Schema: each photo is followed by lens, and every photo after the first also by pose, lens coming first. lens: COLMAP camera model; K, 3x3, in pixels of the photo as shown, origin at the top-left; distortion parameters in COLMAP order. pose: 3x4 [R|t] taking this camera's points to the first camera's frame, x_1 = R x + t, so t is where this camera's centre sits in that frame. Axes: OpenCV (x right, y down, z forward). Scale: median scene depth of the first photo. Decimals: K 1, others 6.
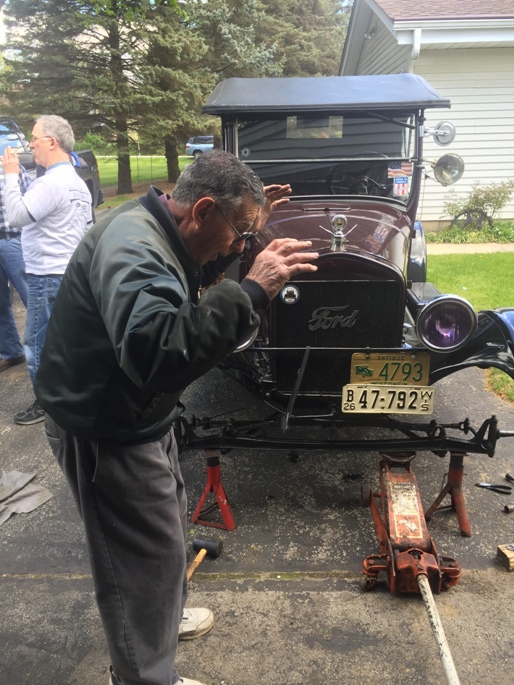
lens RADIAL K [[572.5, 0, 258.8], [0, 572.5, 344.5], [0, 0, 1]] dist [0.020414, -0.002201]
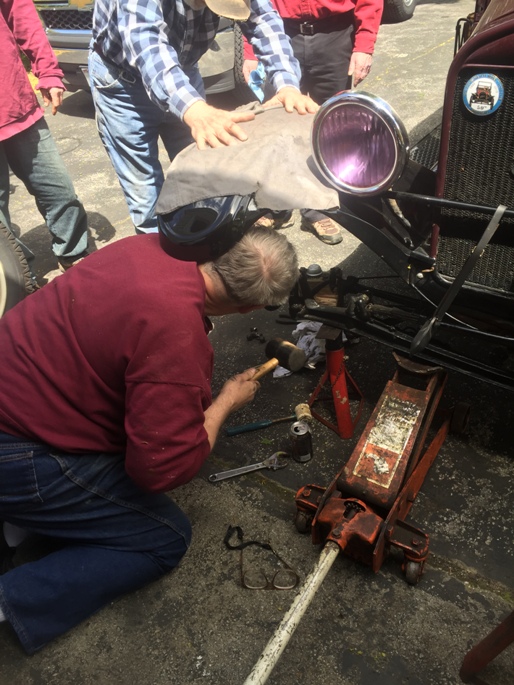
lens RADIAL K [[572.5, 0, 255.1], [0, 572.5, 338.9], [0, 0, 1]] dist [0.020414, -0.002201]
pose [[0.842253, 0.281314, -0.459862, 0.177319], [-0.110310, 0.924931, 0.363777, -0.051690], [0.527676, -0.255665, 0.810058, 0.440141]]
